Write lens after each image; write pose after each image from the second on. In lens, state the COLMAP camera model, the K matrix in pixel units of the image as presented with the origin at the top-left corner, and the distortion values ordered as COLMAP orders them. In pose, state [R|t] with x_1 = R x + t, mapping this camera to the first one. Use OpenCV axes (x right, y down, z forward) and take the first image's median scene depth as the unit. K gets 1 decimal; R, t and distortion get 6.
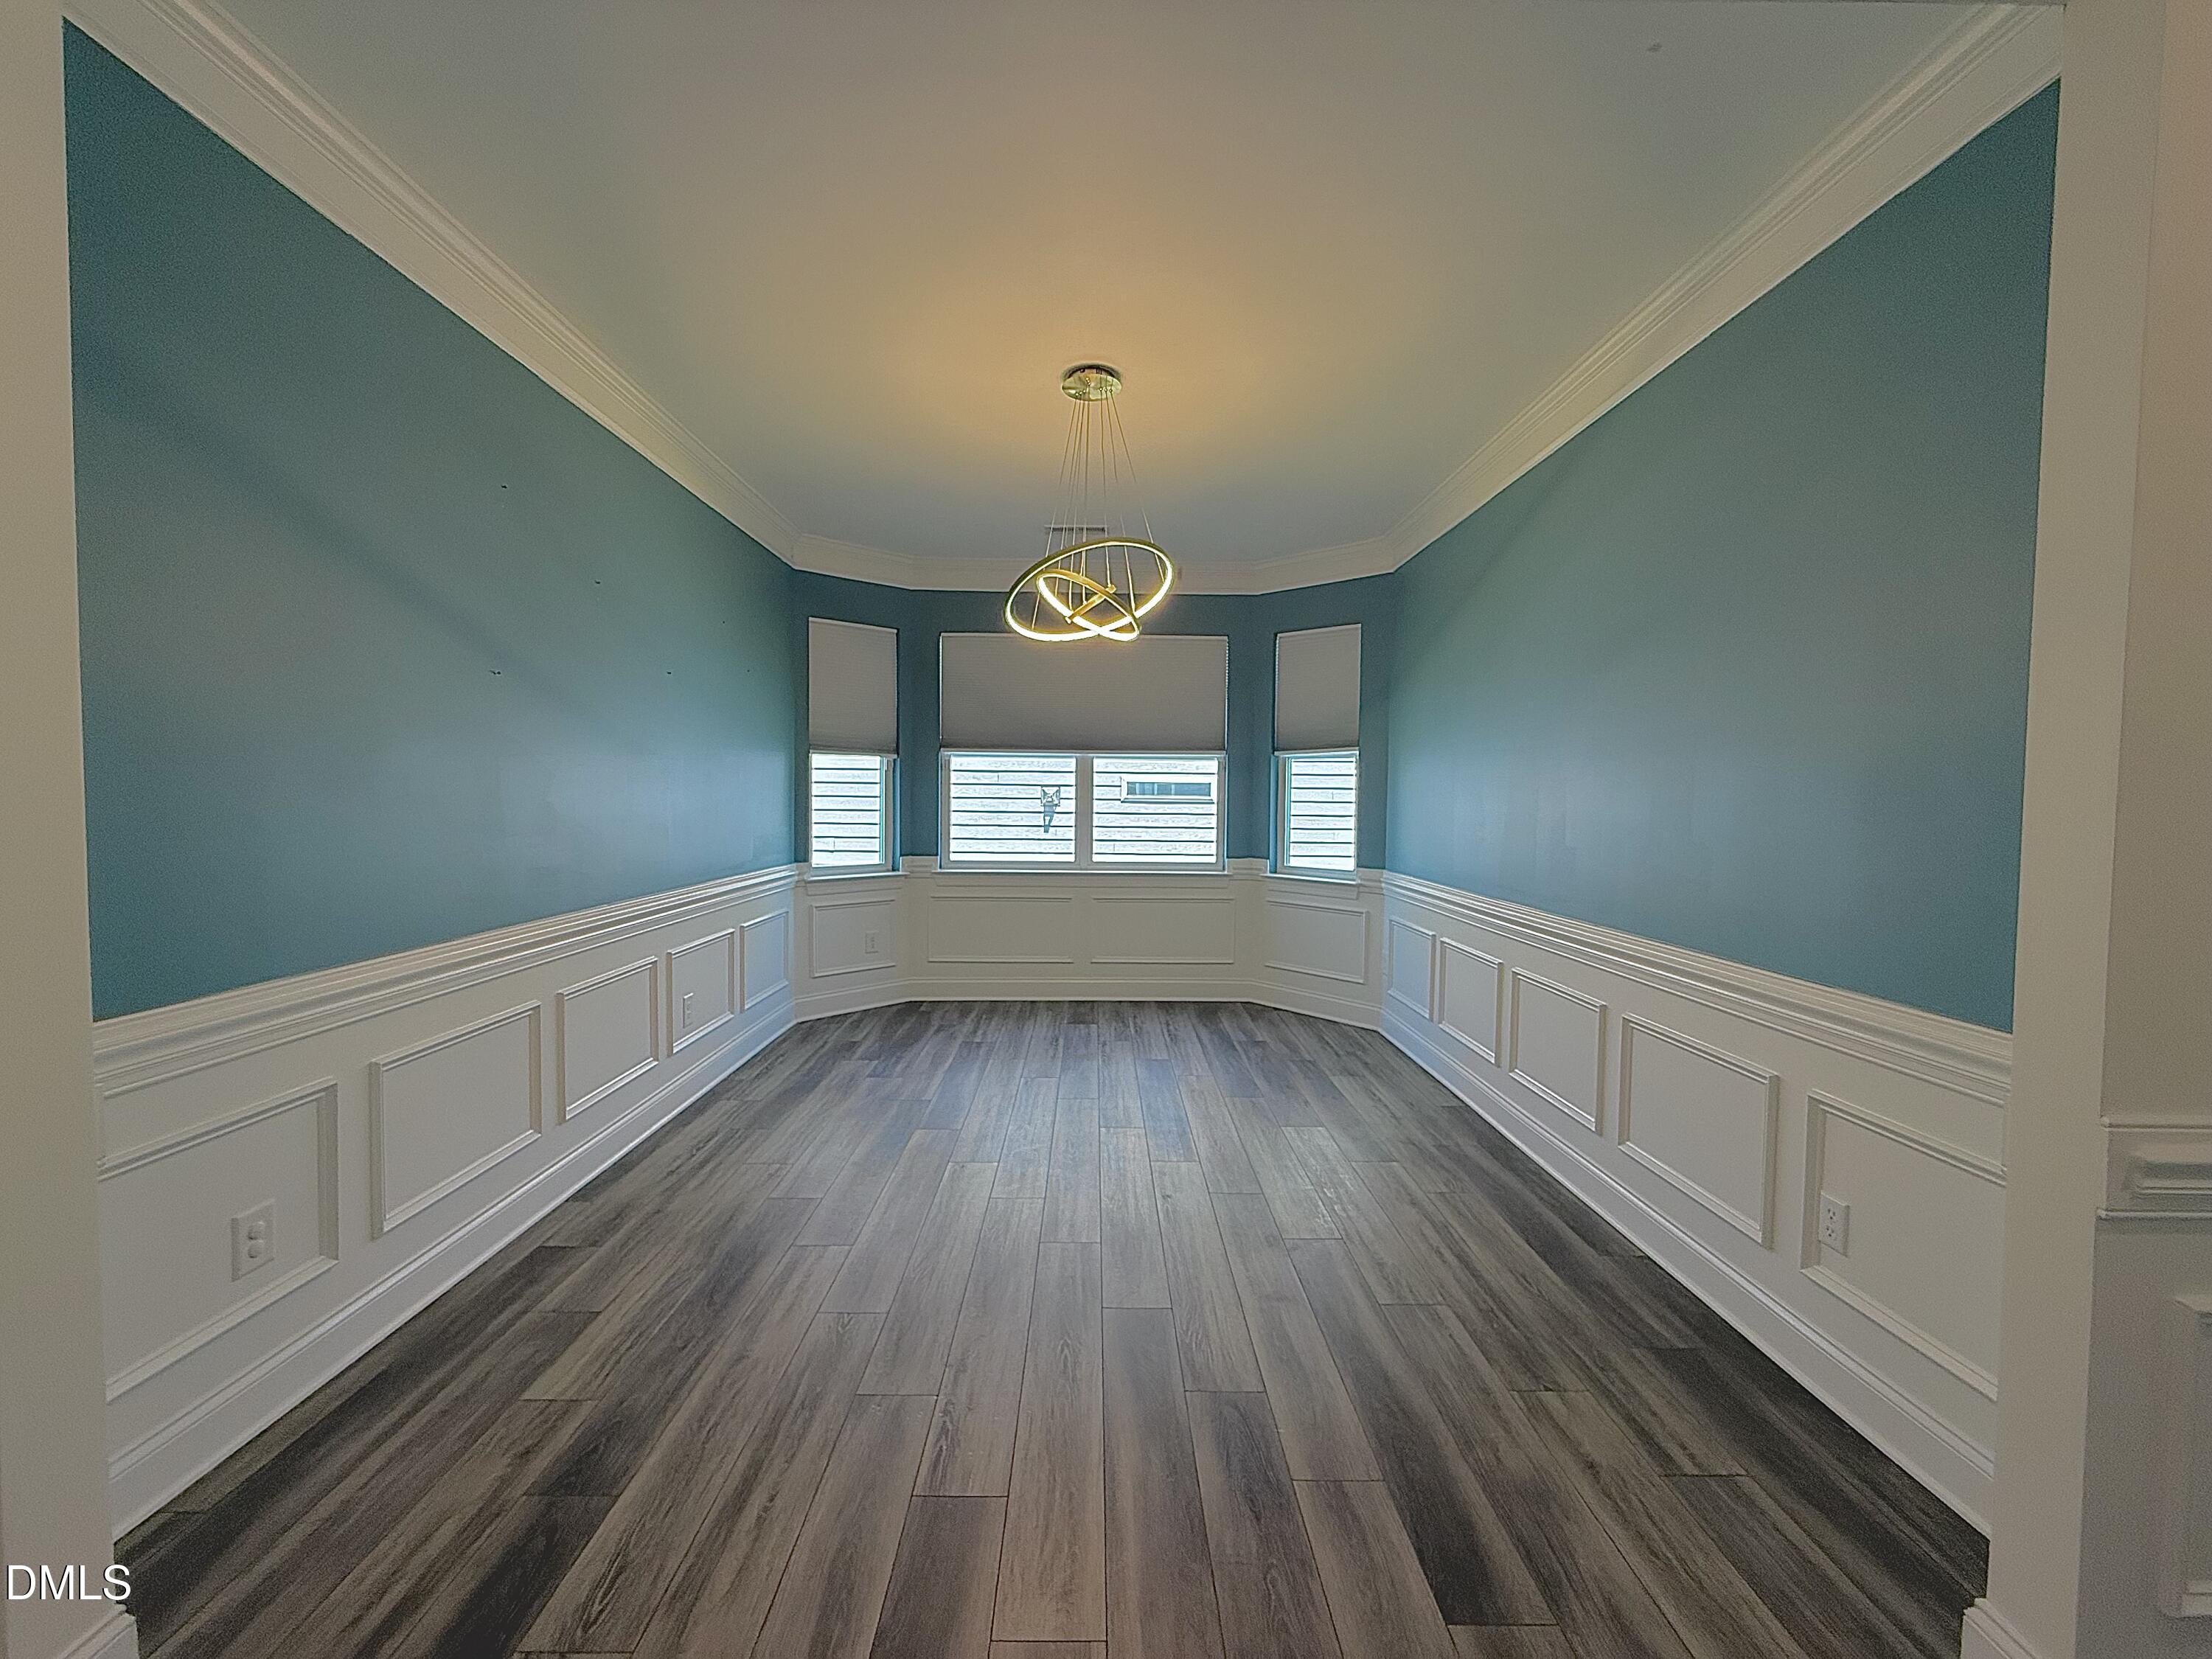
lens RADIAL K [[880.3, 0, 1108.4], [0, 880.3, 826.0], [0, 0, 1]] dist [-0.002196, 0.000165]
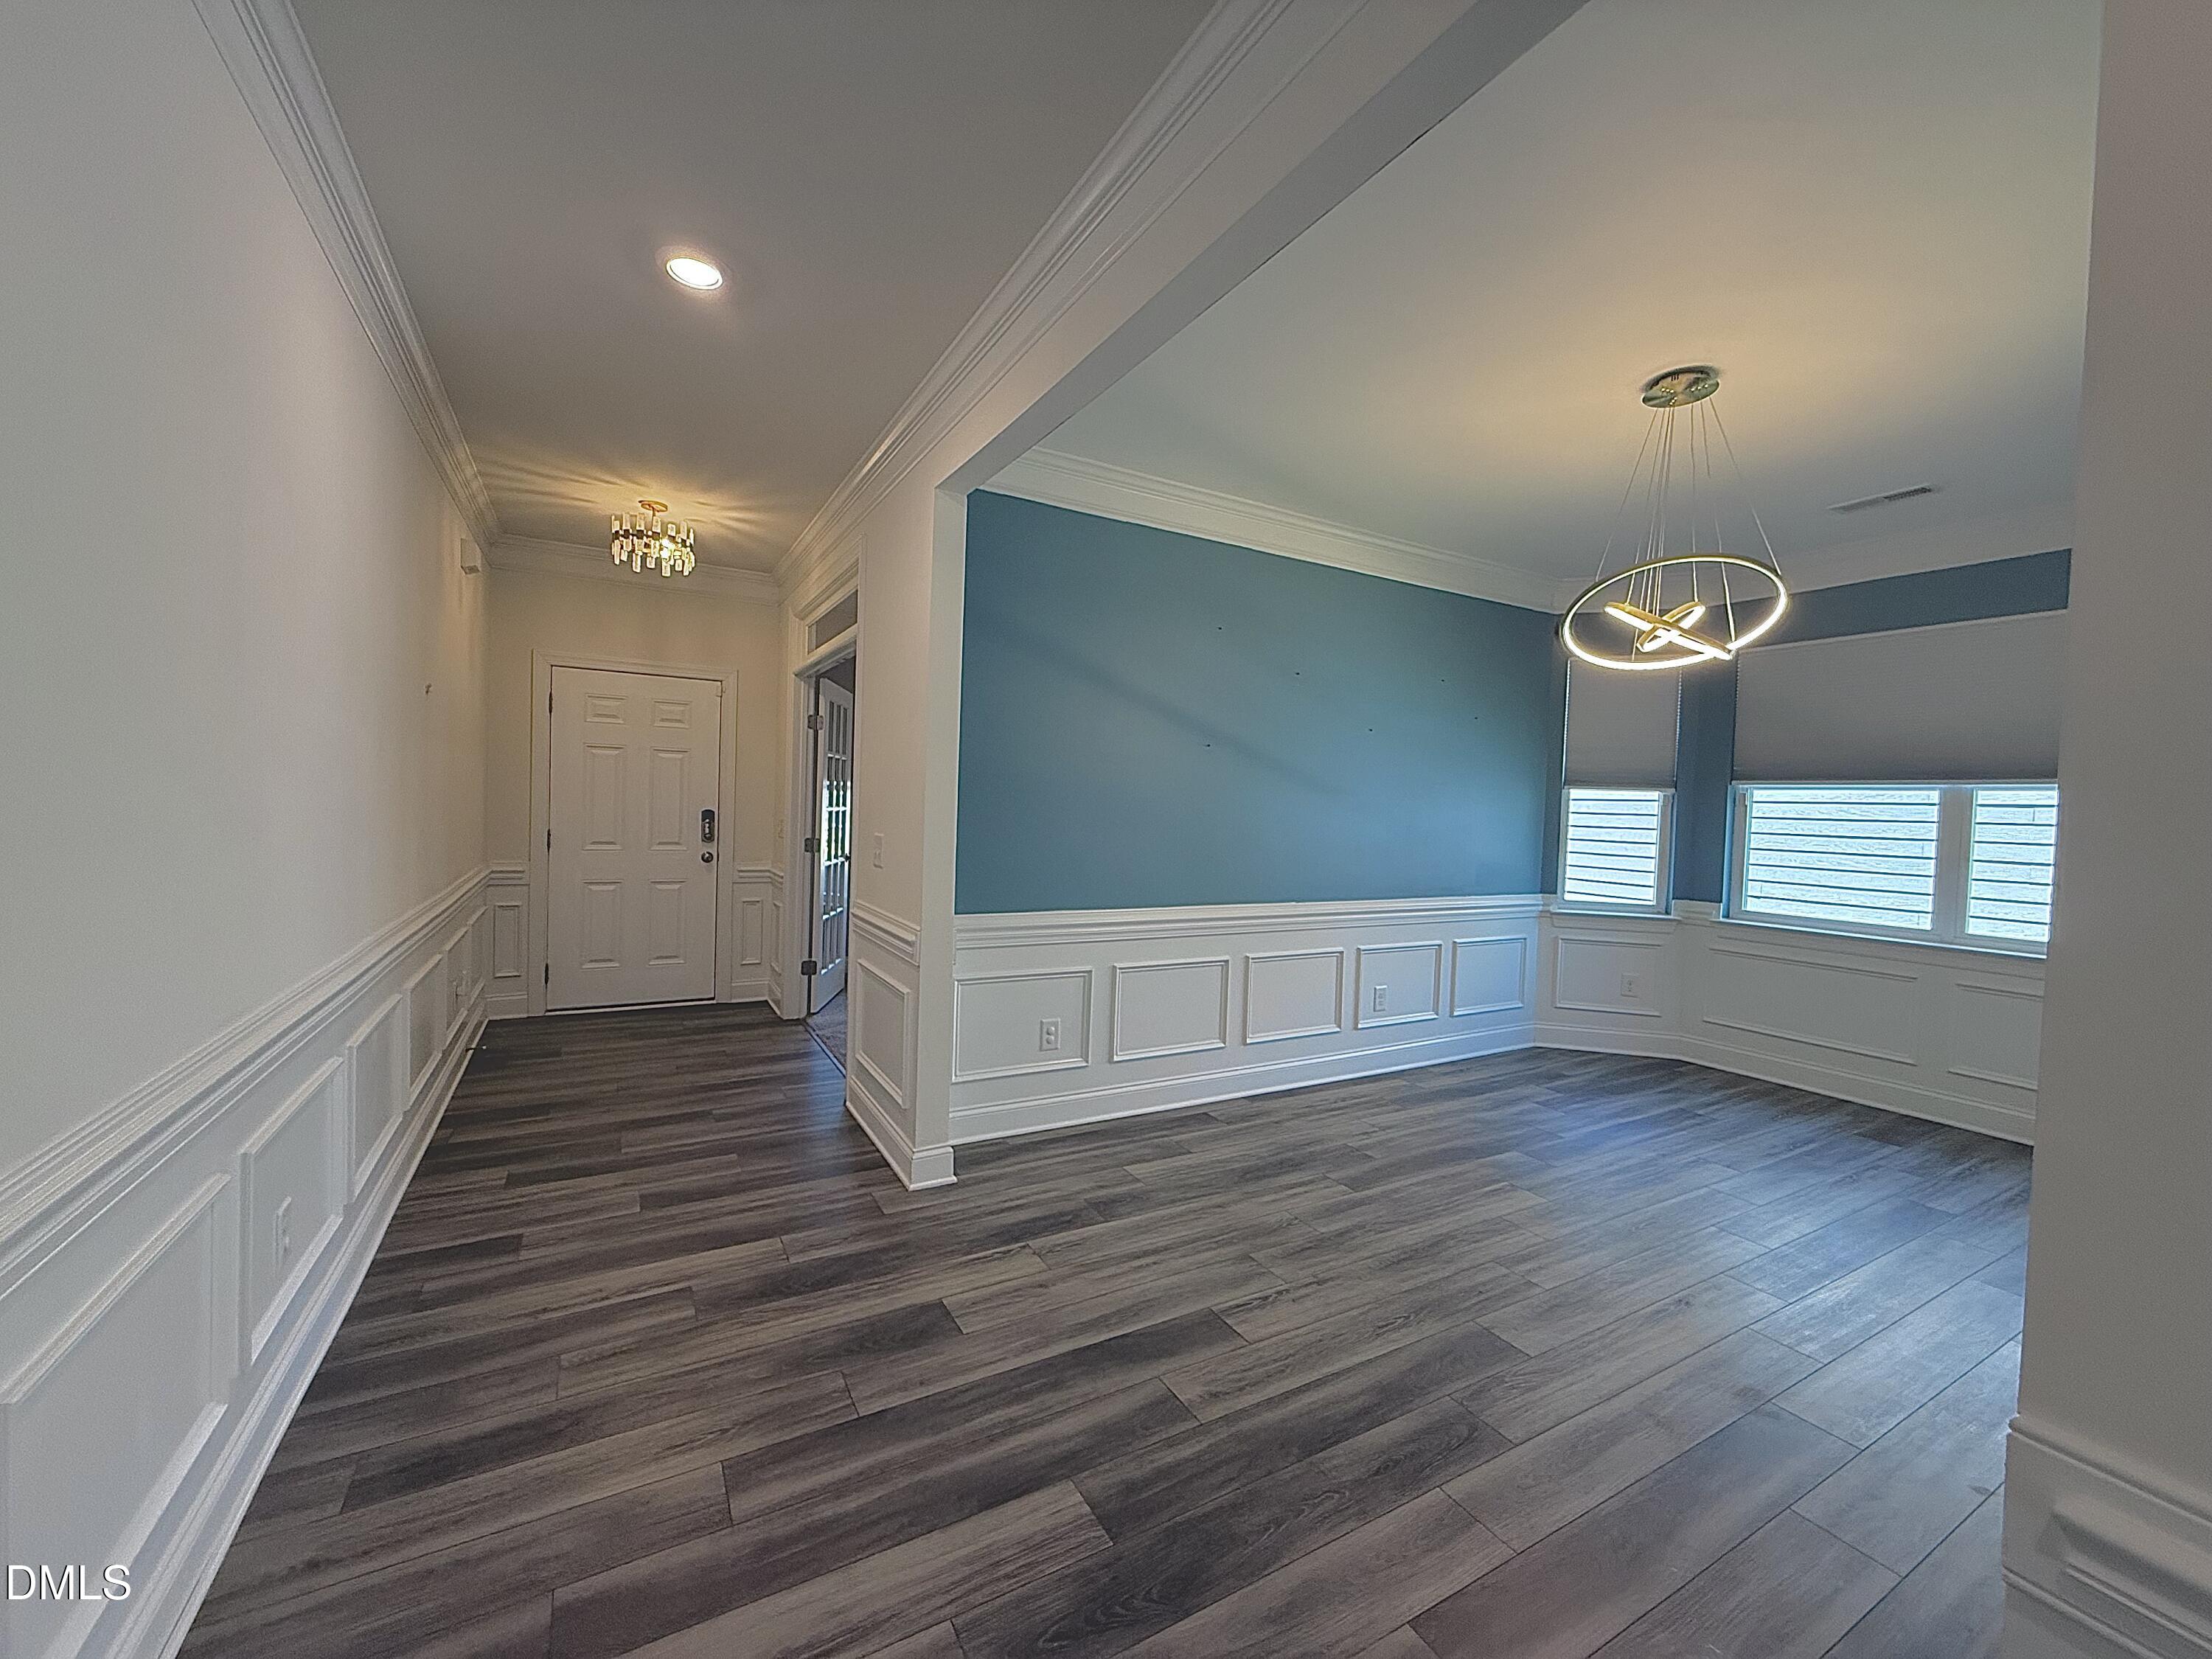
lens RADIAL K [[880.3, 0, 1101.0], [0, 880.3, 831.4], [0, 0, 1]] dist [-0.002196, 0.000165]
pose [[0.473110, 0.027516, -0.880573, 0.505894], [-0.055199, 0.998474, 0.001543, -0.007845], [0.879272, 0.047876, 0.473907, 0.062995]]
